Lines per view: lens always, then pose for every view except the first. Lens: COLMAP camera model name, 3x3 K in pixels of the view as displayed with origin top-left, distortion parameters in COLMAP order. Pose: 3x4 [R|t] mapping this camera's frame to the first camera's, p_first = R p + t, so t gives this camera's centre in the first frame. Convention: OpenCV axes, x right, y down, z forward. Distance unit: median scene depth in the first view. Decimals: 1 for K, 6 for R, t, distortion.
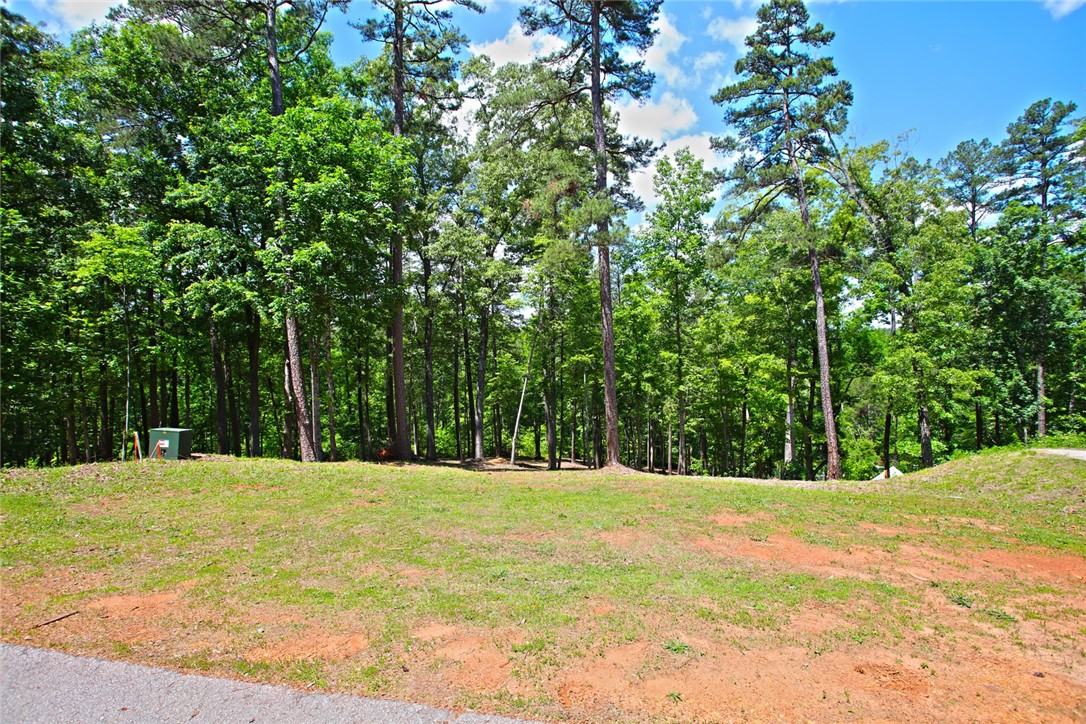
lens RADIAL K [[529.7, 0, 545.2], [0, 529.7, 361.6], [0, 0, 1]] dist [-0.069610, 0.035118]
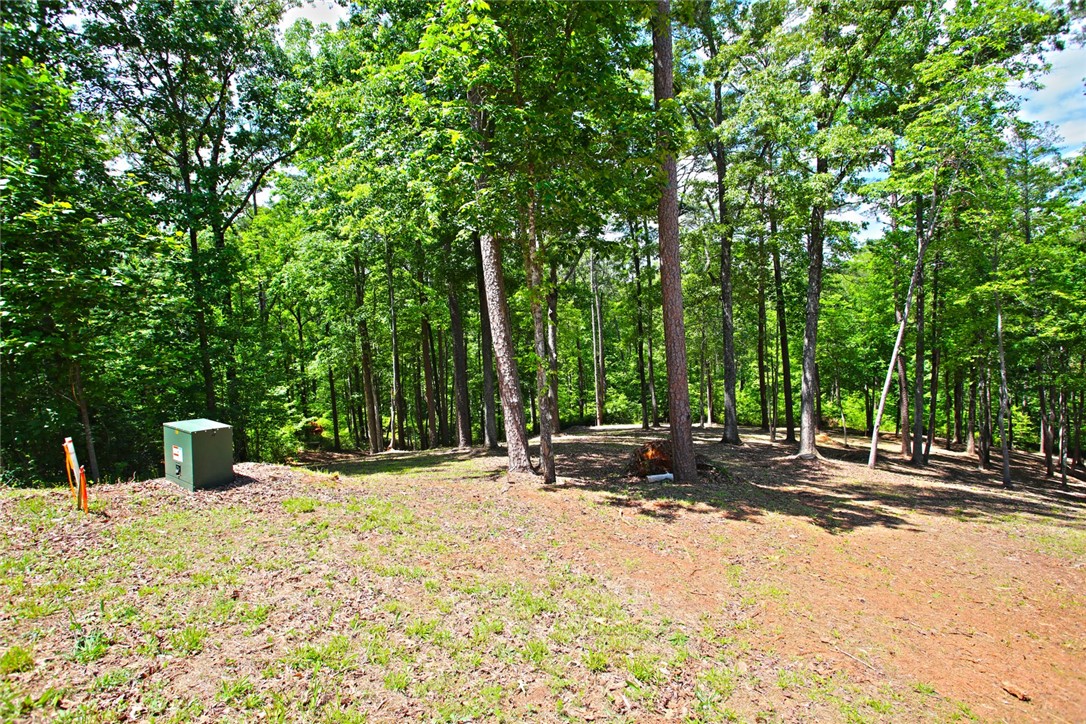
lens RADIAL K [[529.7, 0, 545.2], [0, 529.7, 361.6], [0, 0, 1]] dist [-0.069610, 0.035118]
pose [[0.854227, 0.010627, -0.519791, -0.079054], [0.033558, 0.996579, 0.075524, 0.019826], [0.518816, -0.081957, 0.850948, 0.342014]]
